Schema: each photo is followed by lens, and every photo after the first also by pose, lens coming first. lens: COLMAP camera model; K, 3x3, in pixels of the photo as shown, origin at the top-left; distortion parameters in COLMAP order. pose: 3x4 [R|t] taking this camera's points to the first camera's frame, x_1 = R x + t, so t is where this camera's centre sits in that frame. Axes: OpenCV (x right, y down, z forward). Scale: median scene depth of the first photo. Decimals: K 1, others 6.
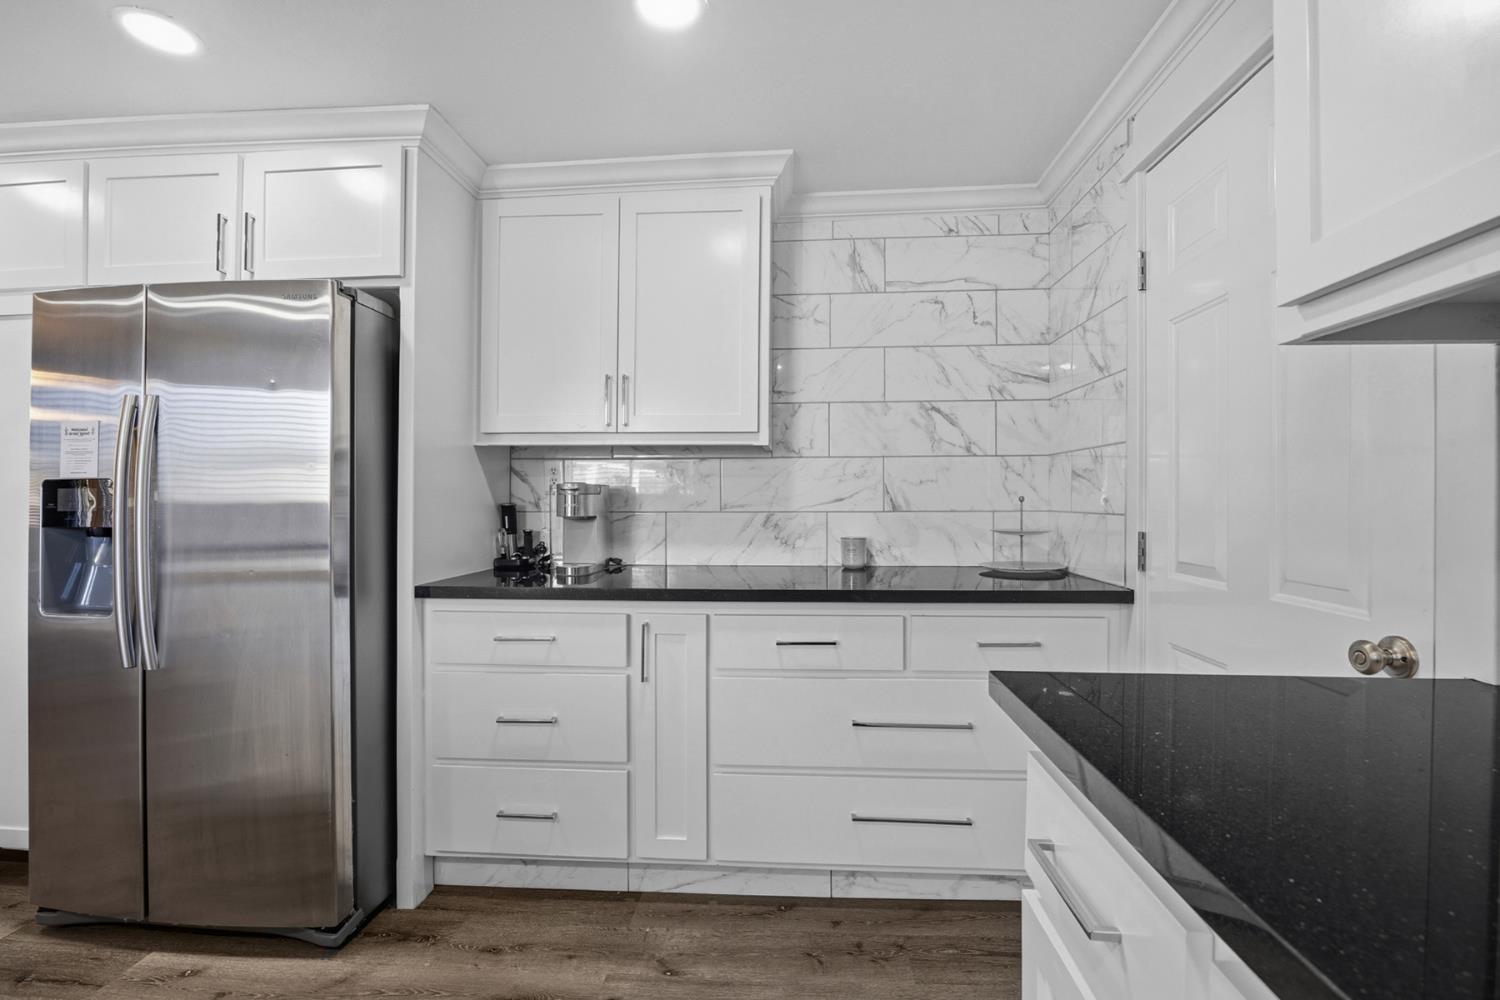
lens RADIAL K [[631.5, 0, 750.0], [0, 631.5, 500.0], [0, 0, 1]] dist [-0.001993, -0.000443]
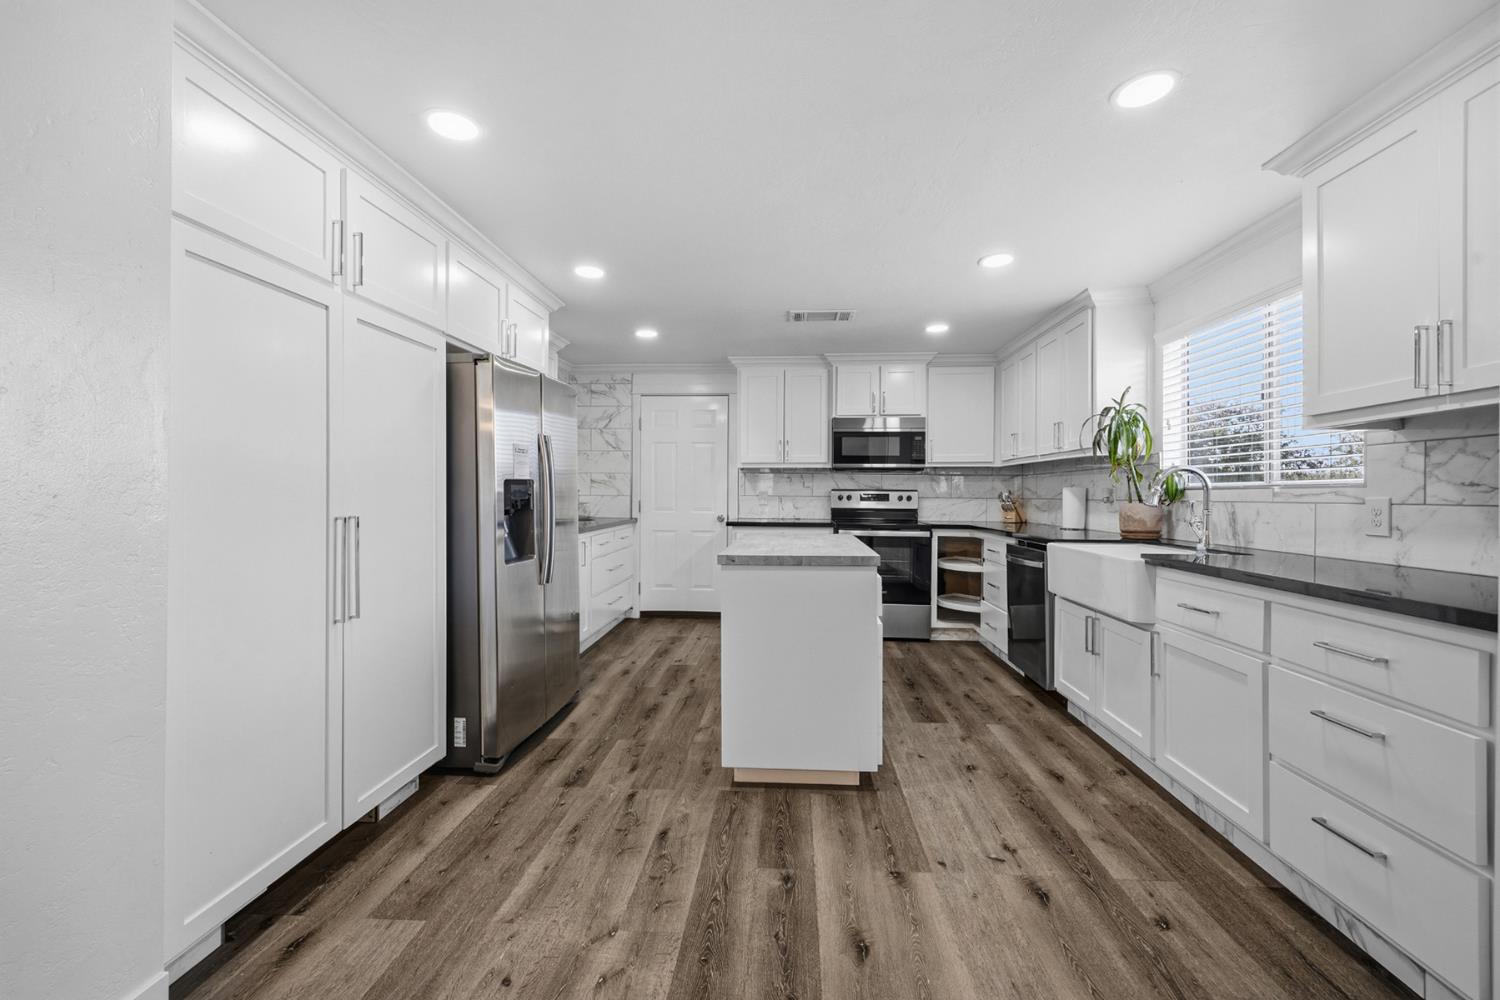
lens RADIAL K [[602.3, 0, 732.2], [0, 602.3, 497.5], [0, 0, 1]] dist [0.000265, 0.000039]
pose [[0.025080, -0.010370, 0.999632, -2.643878], [-0.005547, 0.999929, 0.010512, 0.009180], [-0.999670, -0.005808, 0.025021, 0.429541]]
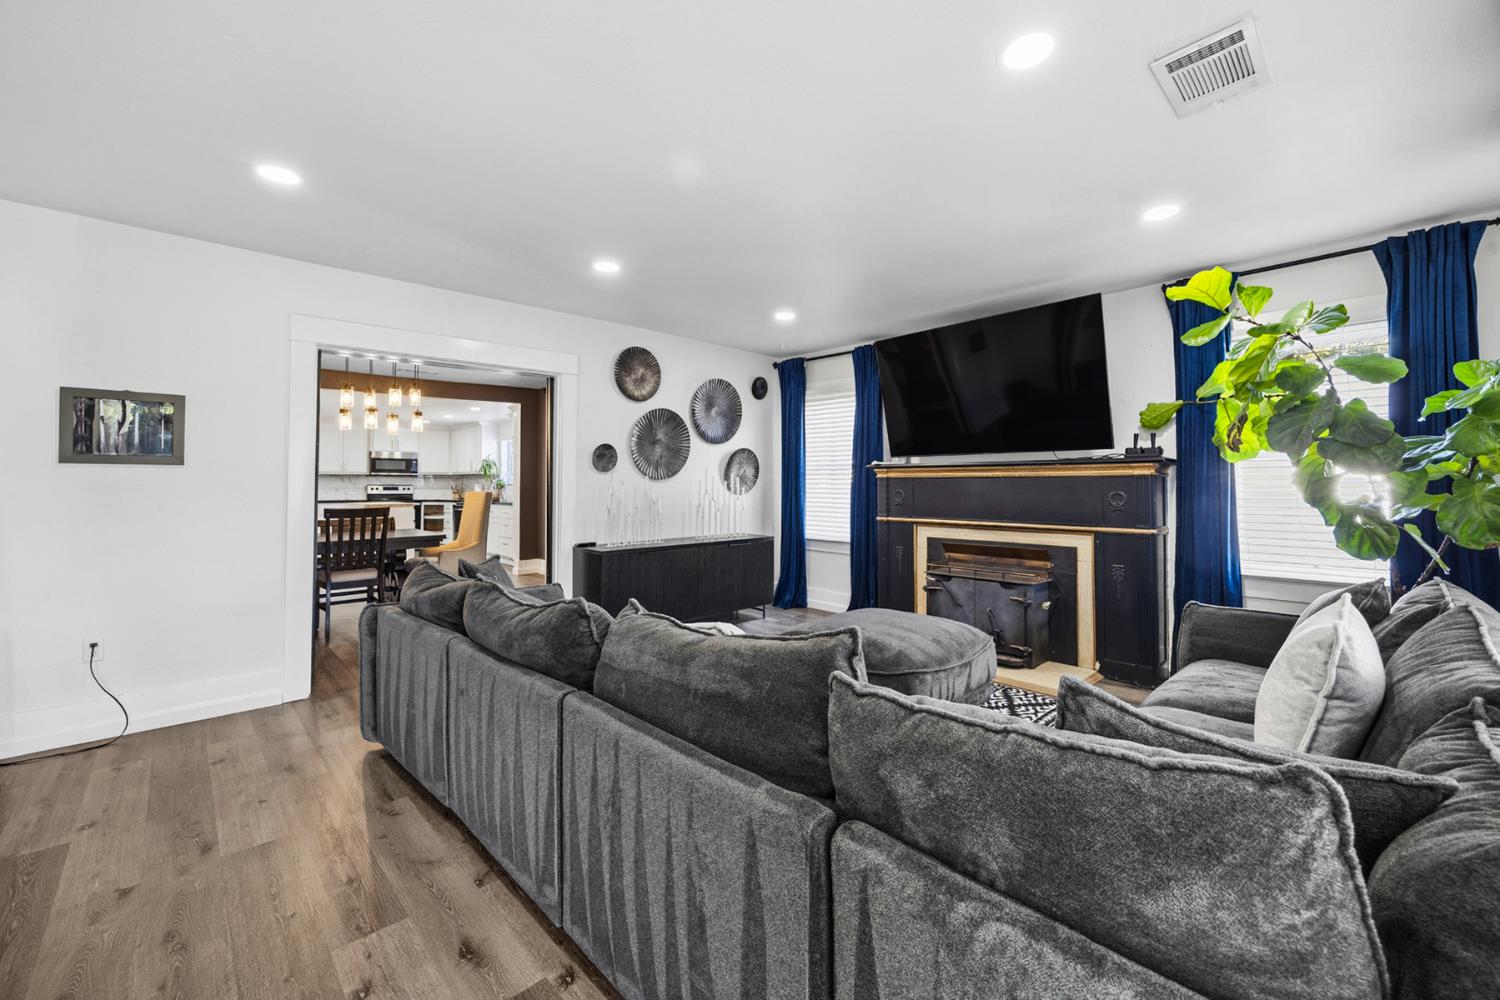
lens RADIAL K [[599.0, 0, 753.2], [0, 599.0, 494.3], [0, 0, 1]] dist [0.000721, 0.000365]
pose [[-0.748629, -0.008033, 0.662940, -6.726088], [-0.003215, 0.999959, 0.008487, 0.030689], [-0.662981, 0.004222, -0.748624, 2.006730]]
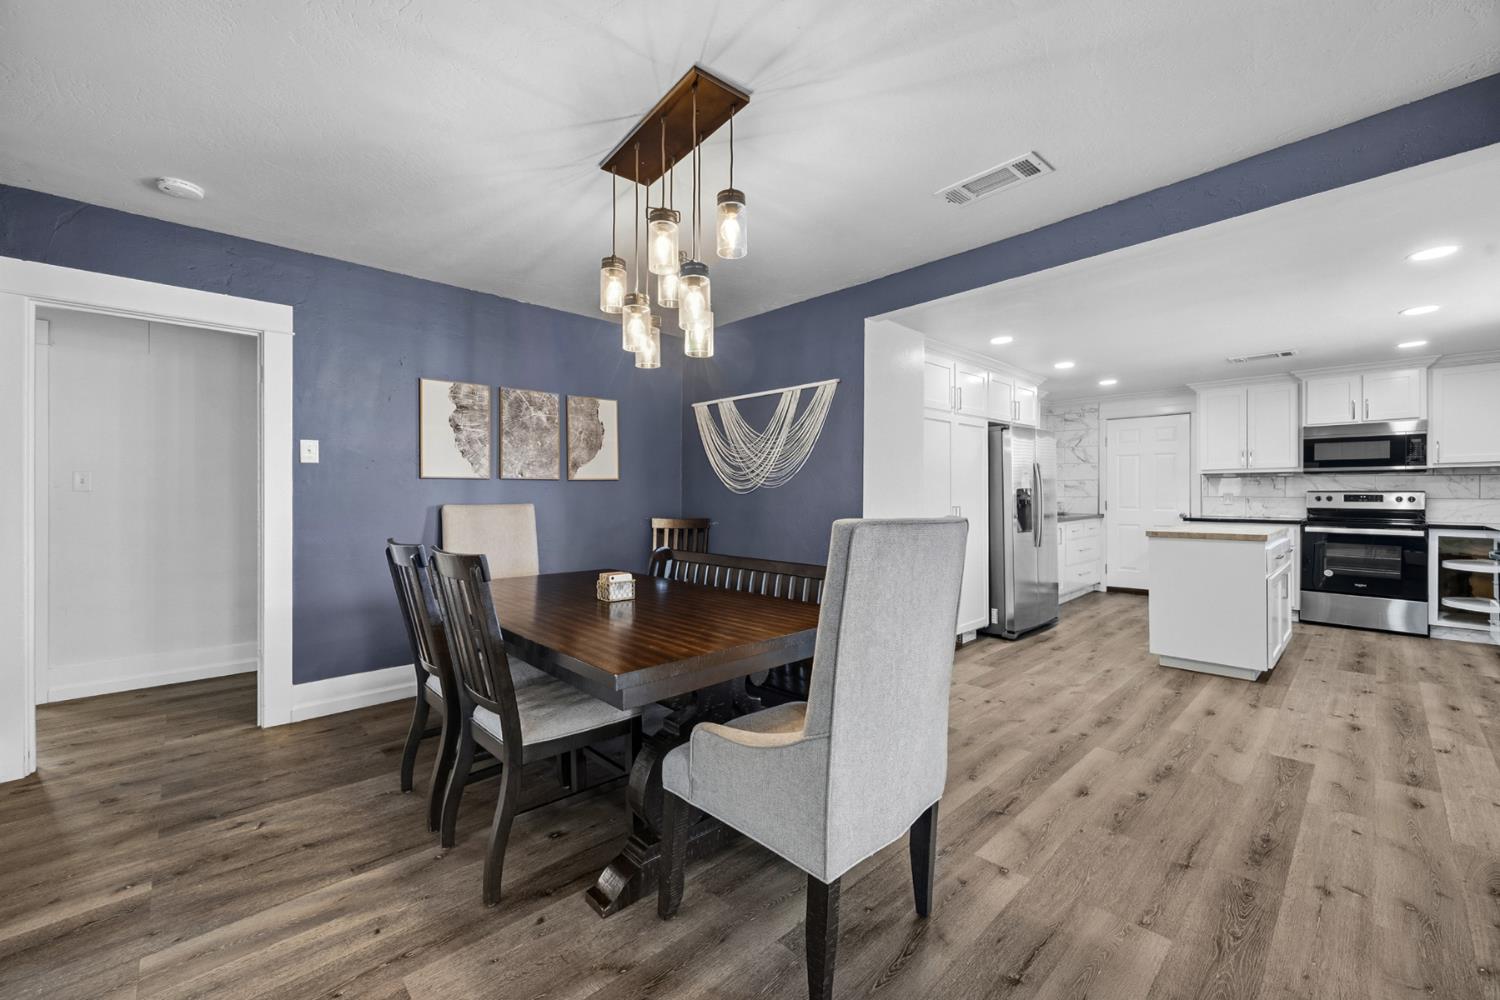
lens RADIAL K [[599.0, 0, 753.2], [0, 599.0, 494.3], [0, 0, 1]] dist [0.000721, 0.000365]
pose [[0.667381, -0.004927, 0.744700, -4.080183], [0.002524, 0.999987, 0.004354, -0.006223], [-0.744712, -0.001026, 0.667385, 0.074032]]
